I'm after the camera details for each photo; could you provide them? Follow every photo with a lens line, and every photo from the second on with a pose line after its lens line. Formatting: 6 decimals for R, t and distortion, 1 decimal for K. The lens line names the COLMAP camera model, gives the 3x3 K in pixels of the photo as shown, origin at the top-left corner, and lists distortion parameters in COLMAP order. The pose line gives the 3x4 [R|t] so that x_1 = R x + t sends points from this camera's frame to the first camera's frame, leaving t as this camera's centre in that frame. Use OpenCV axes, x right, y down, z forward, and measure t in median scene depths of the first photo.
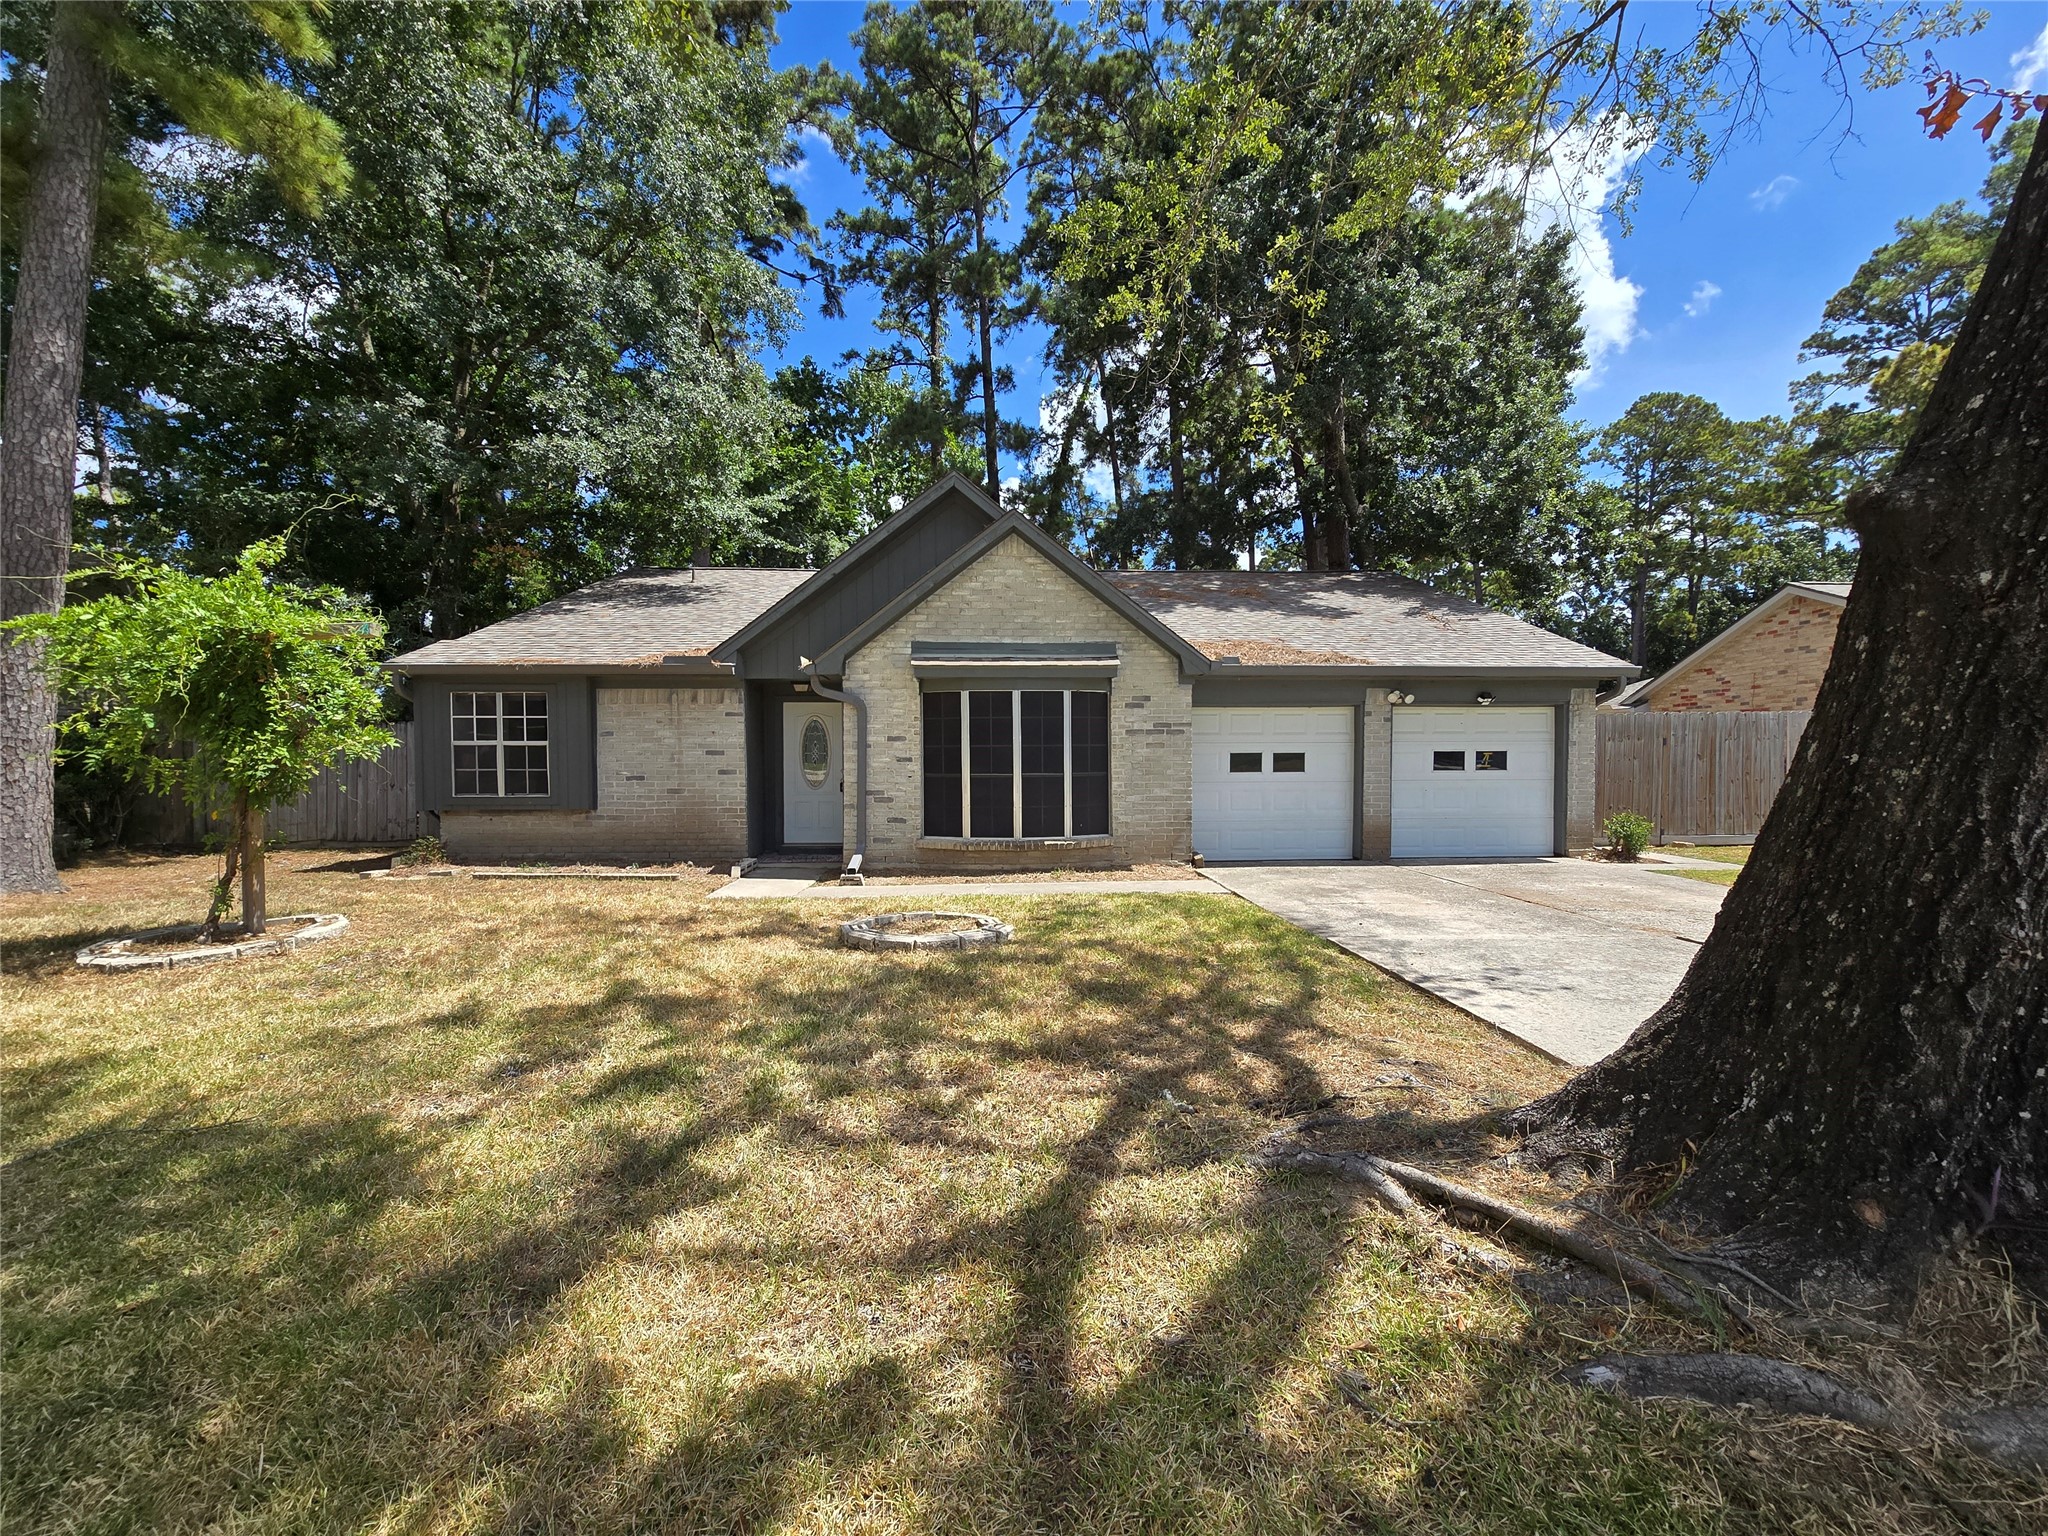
lens RADIAL K [[842.0, 0, 1017.0], [0, 842.0, 772.5], [0, 0, 1]] dist [-0.010888, 0.001450]
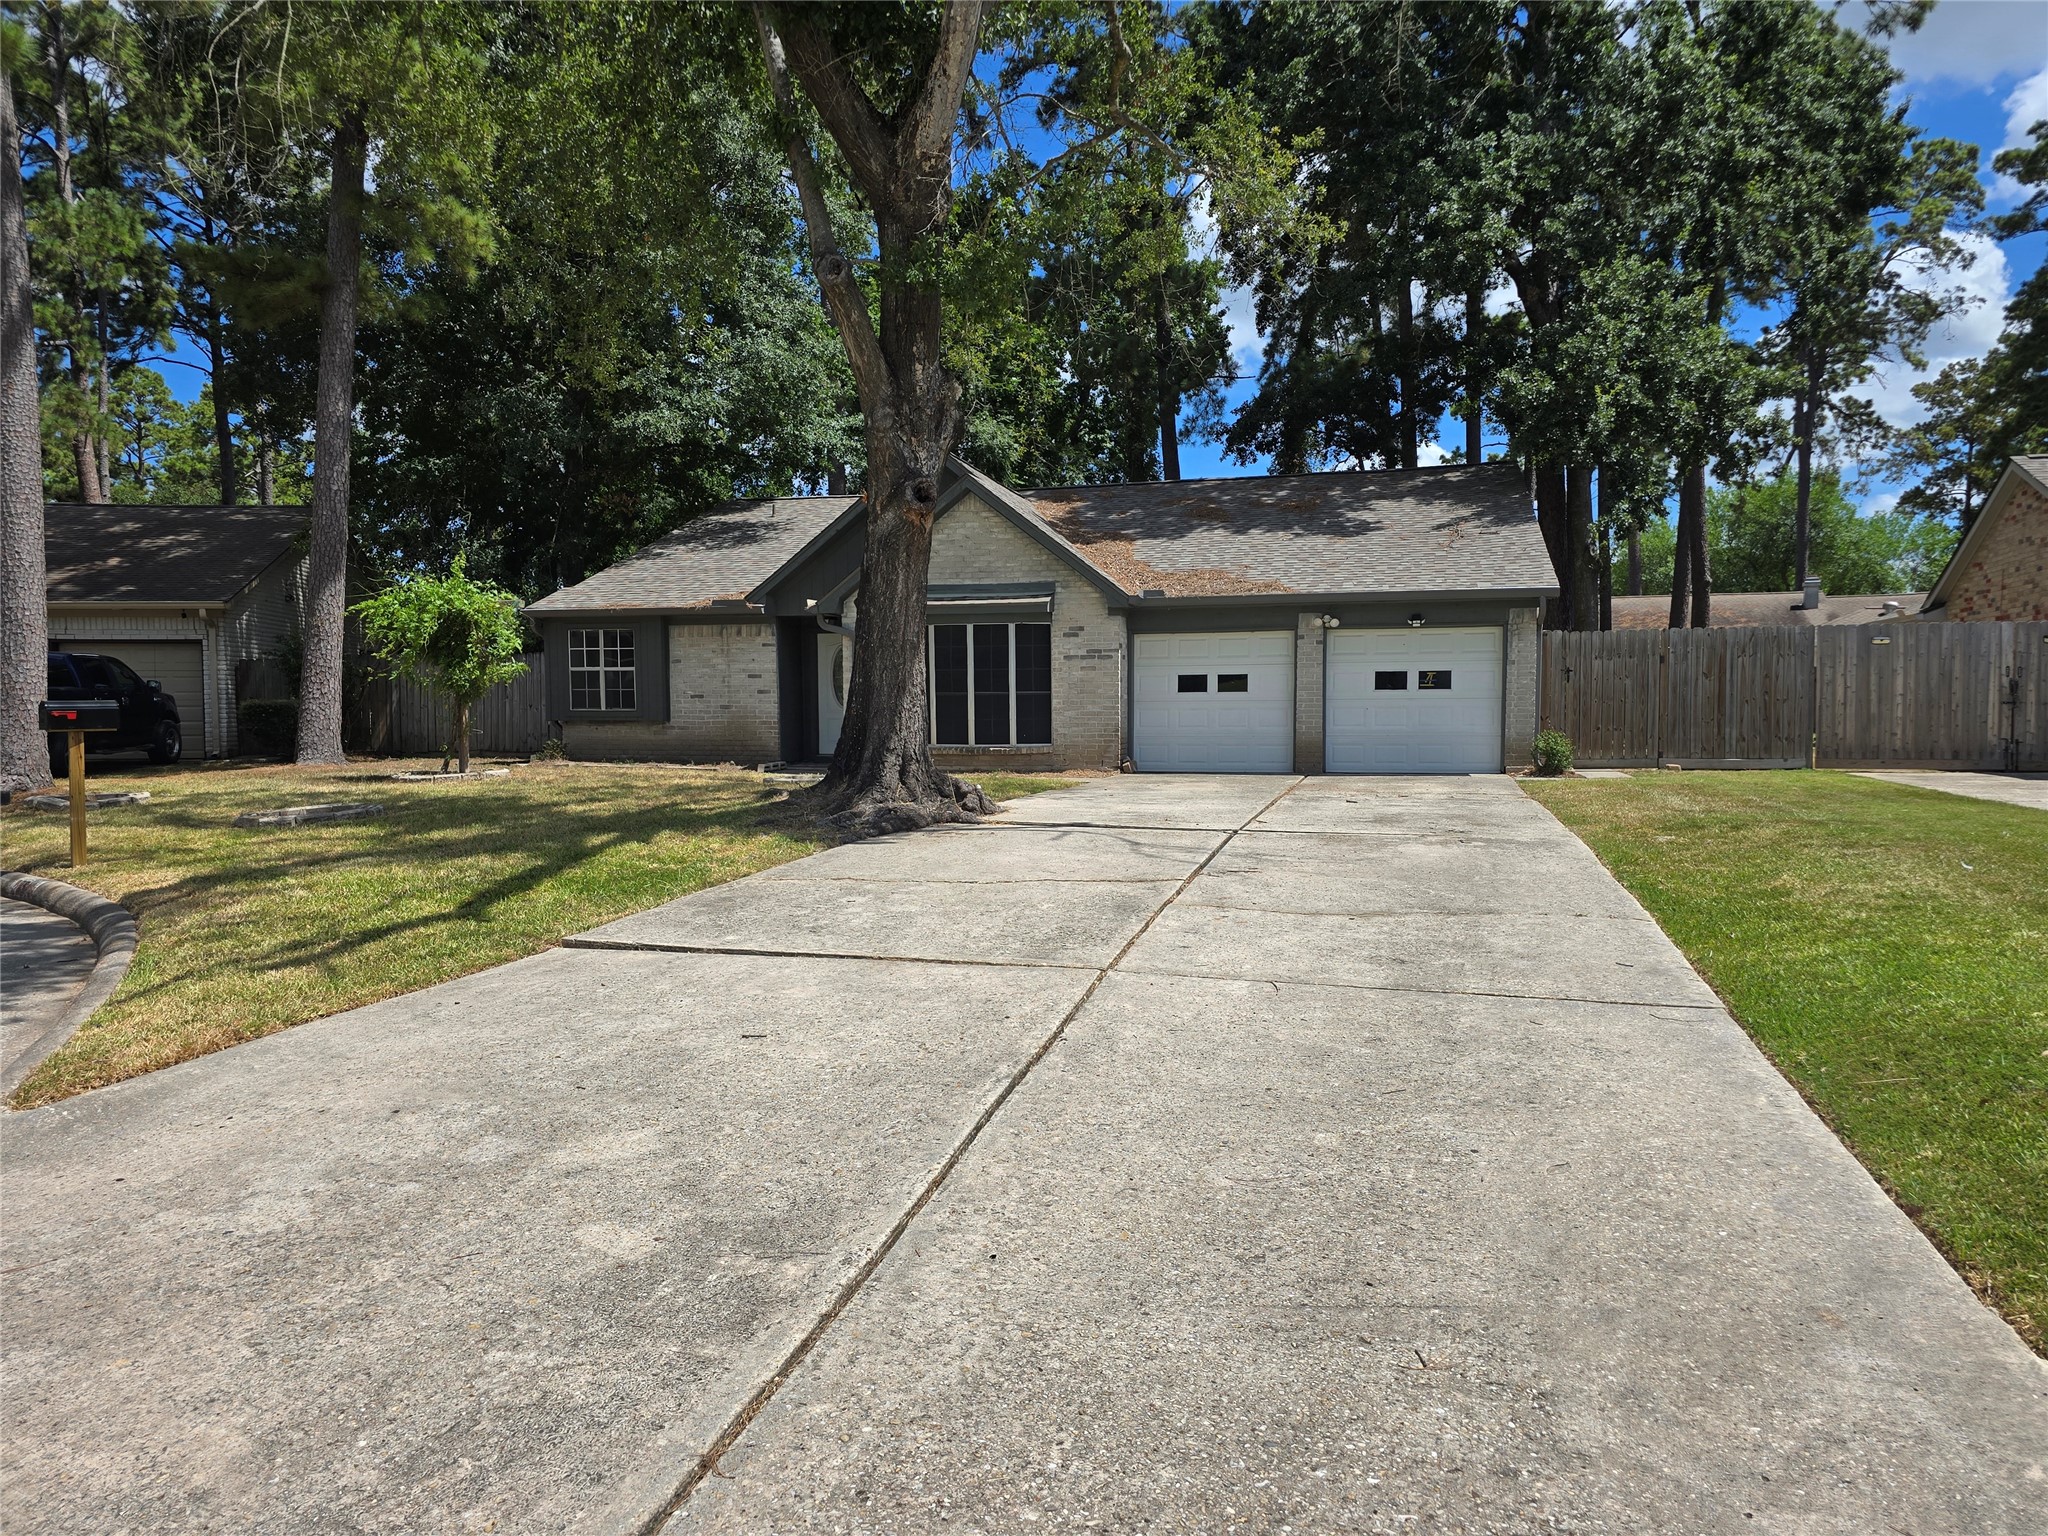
lens RADIAL K [[1376.3, 0, 1020.2], [0, 1376.3, 762.9], [0, 0, 1]] dist [0.062470, -0.043243]
pose [[0.955325, 0.013756, -0.295238, 0.606086], [-0.004575, 0.999485, 0.031763, 0.037317], [0.295523, -0.028994, 0.954896, -0.817213]]
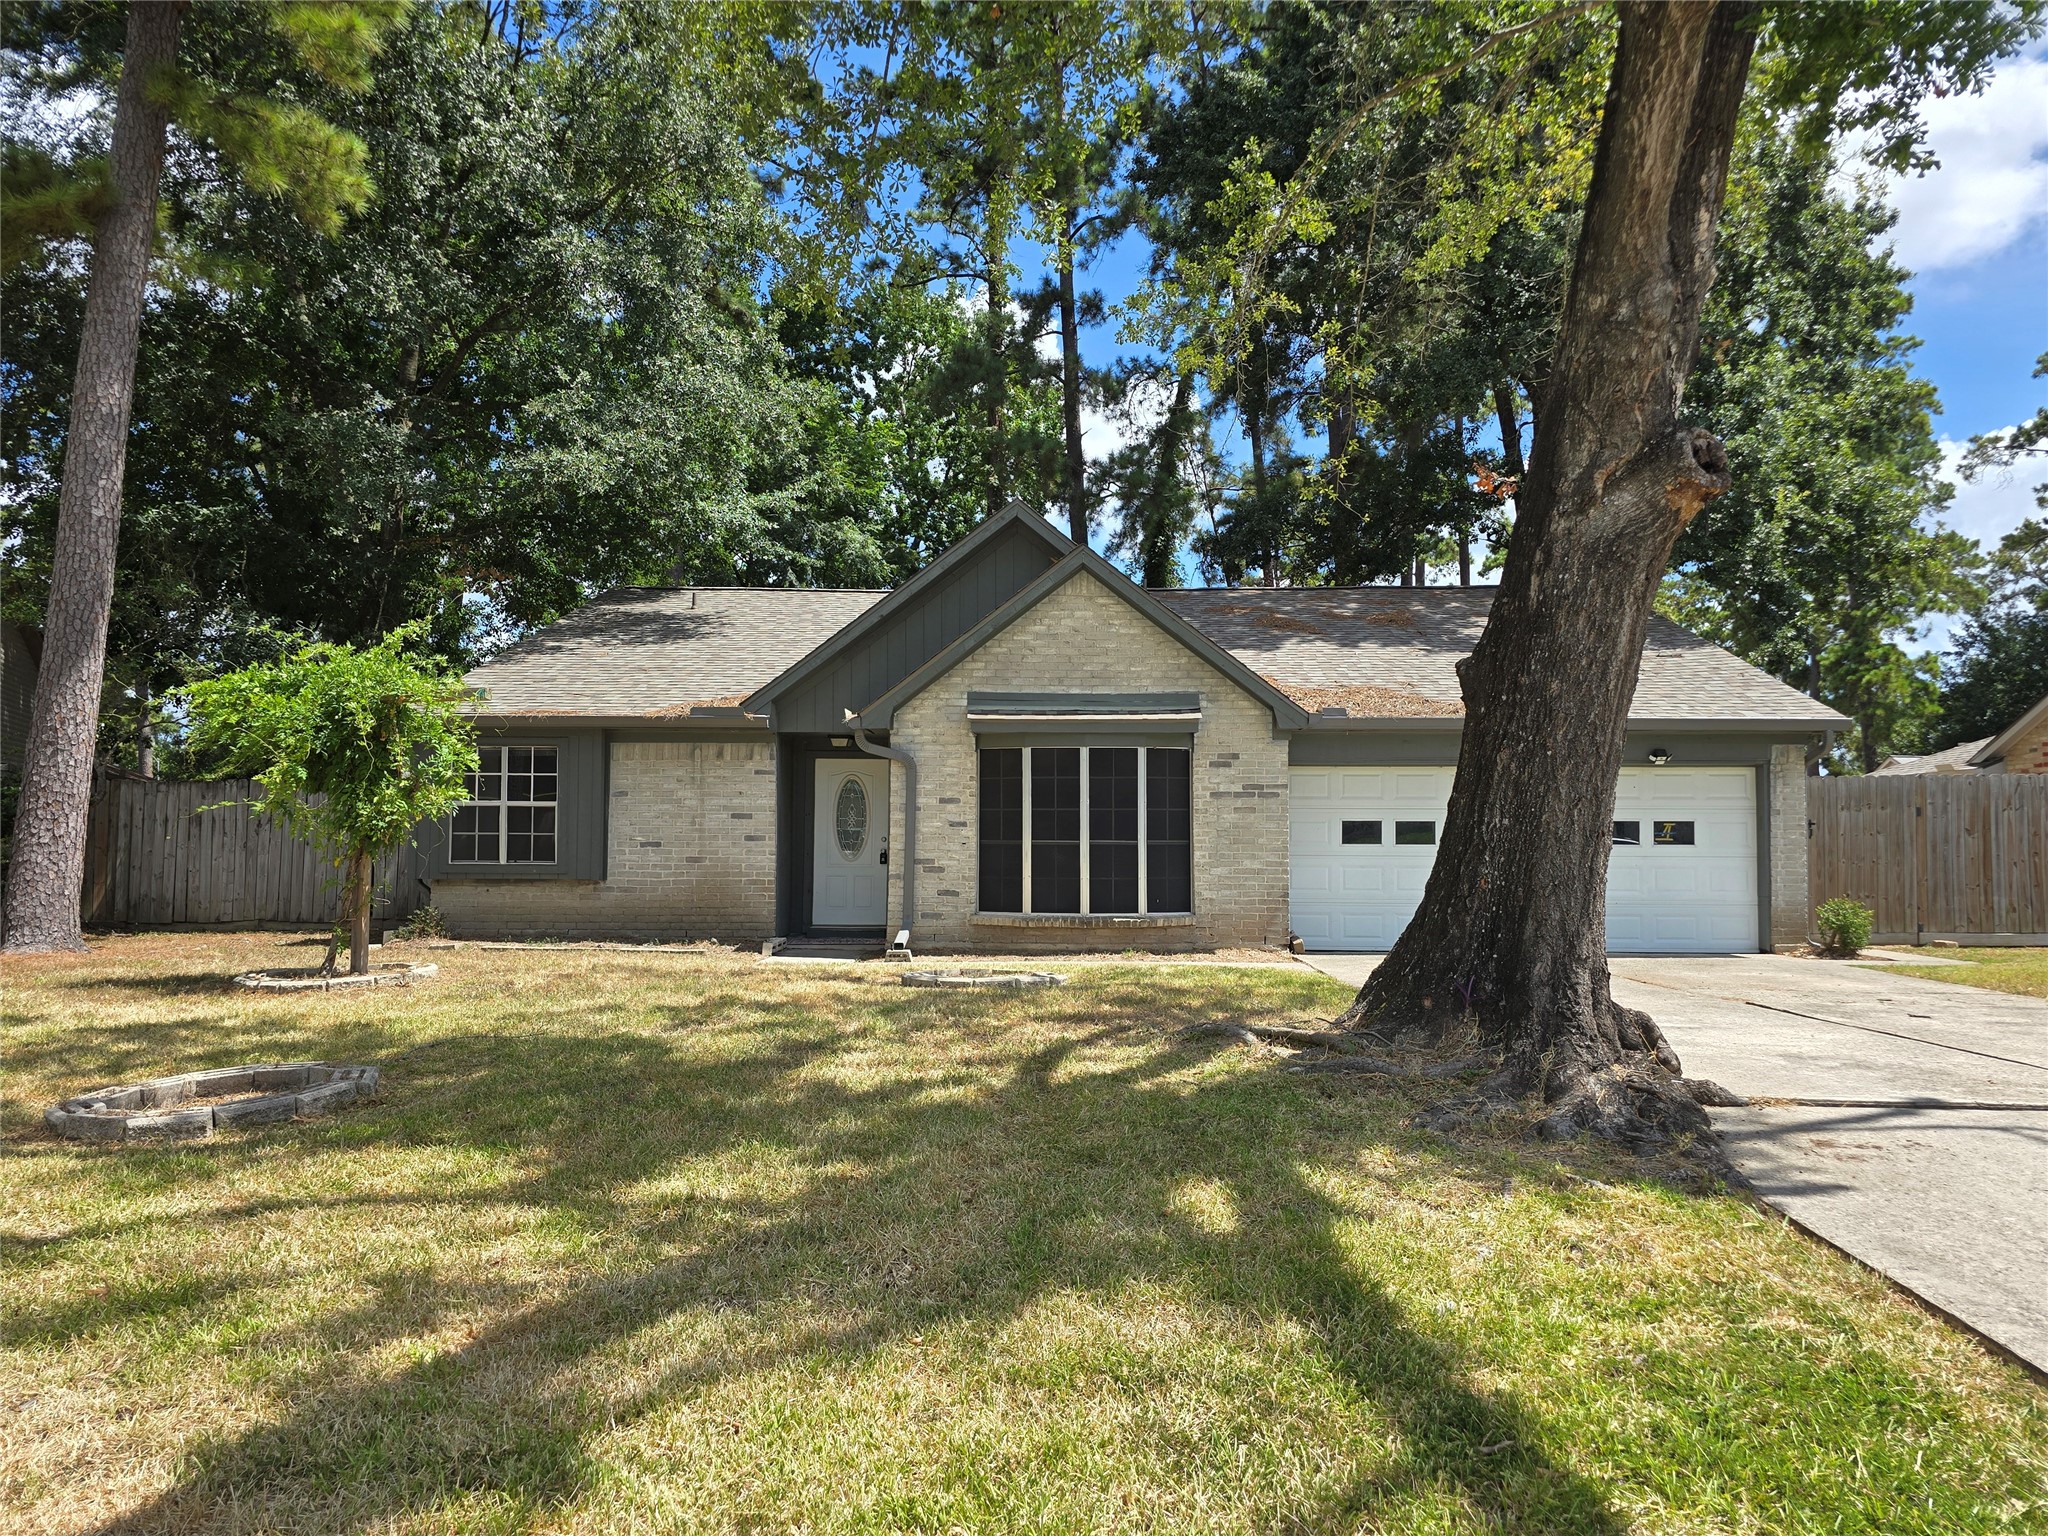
lens RADIAL K [[1376.3, 0, 1025.9], [0, 1376.3, 786.0], [0, 0, 1]] dist [0.062470, -0.043243]
pose [[0.997574, 0.004784, -0.069453, 0.035227], [-0.009052, 0.998080, -0.061276, 0.029822], [0.069027, 0.061756, 0.995702, -0.404861]]
